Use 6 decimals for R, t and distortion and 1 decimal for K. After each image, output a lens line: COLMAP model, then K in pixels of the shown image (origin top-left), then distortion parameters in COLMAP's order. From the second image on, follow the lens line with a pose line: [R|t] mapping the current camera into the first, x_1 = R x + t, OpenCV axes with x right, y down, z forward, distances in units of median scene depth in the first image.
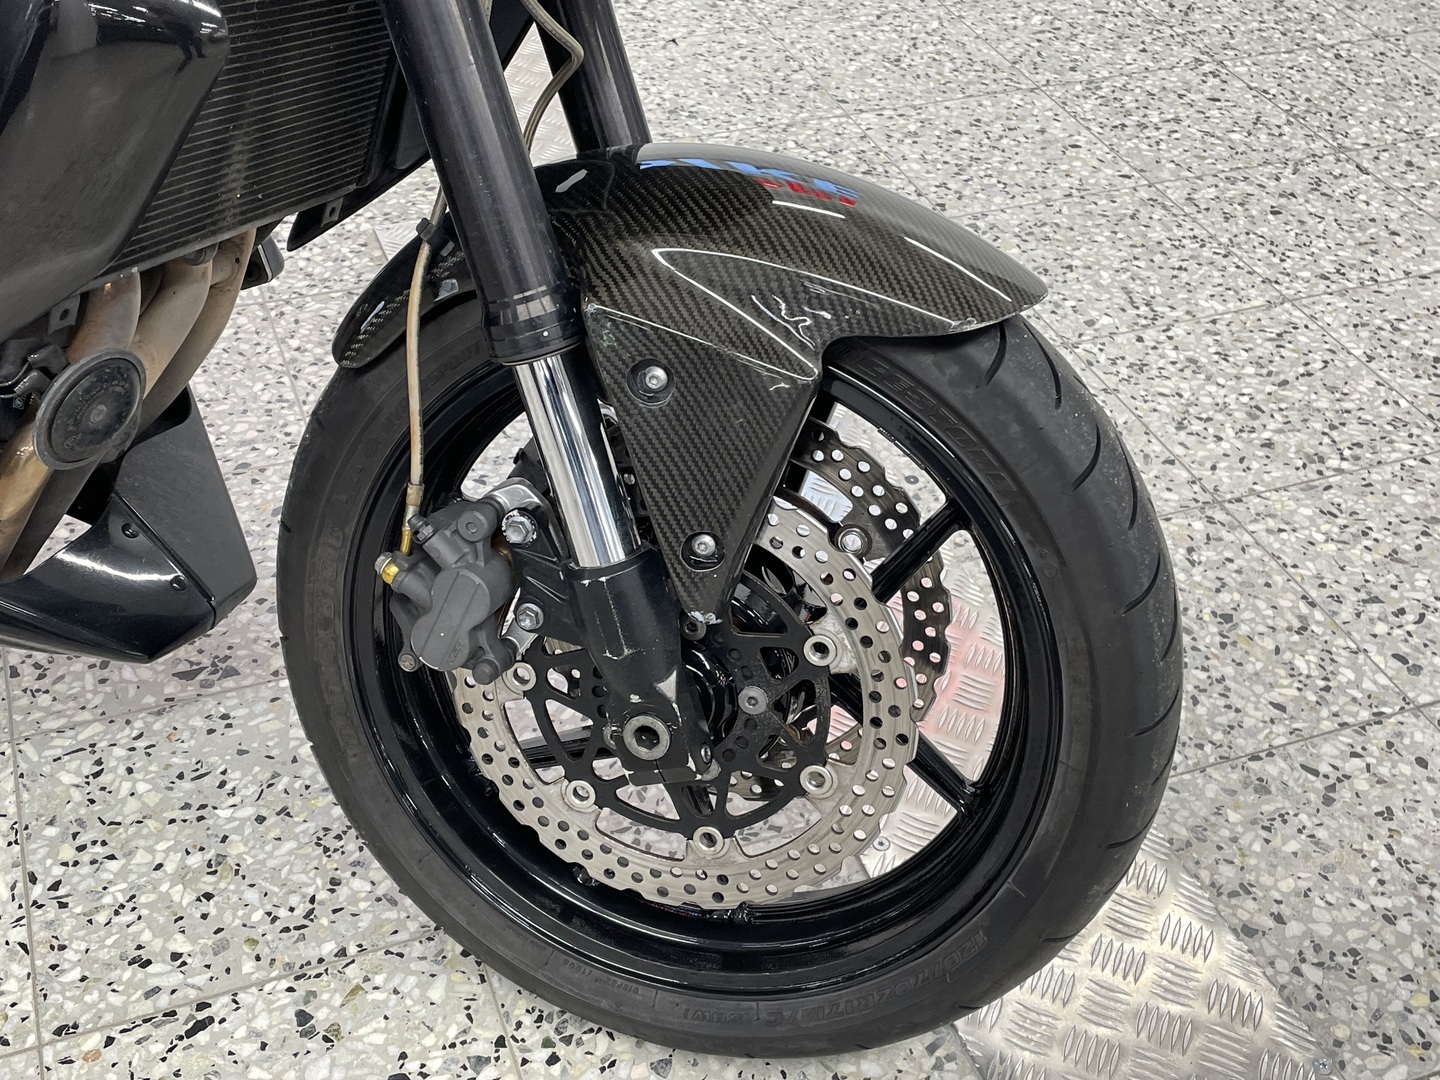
lens RADIAL K [[1685.9, 0, 728.3], [0, 1685.9, 519.5], [0, 0, 1]] dist [0.065965, 0.000000]
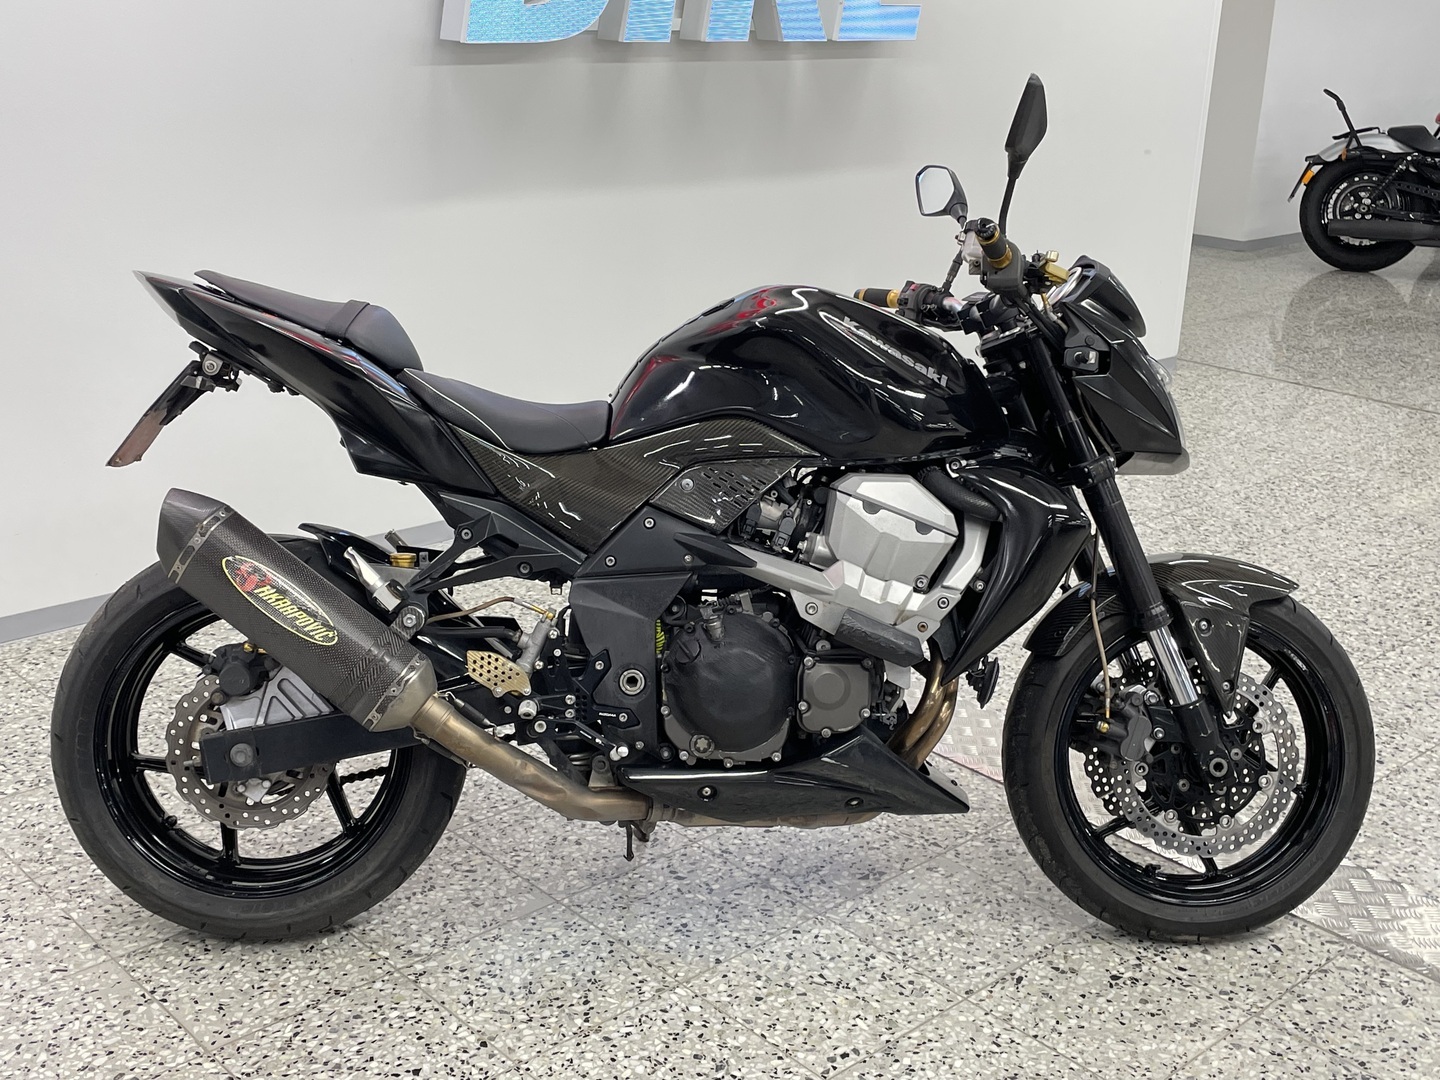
lens RADIAL K [[1685.9, 0, 739.2], [0, 1685.9, 526.2], [0, 0, 1]] dist [0.065965, 0.000000]
pose [[0.926794, -0.129033, 0.352708, -1.139776], [0.241884, 0.923495, -0.297739, 0.273680], [-0.287306, 0.361258, 0.887101, -0.882758]]
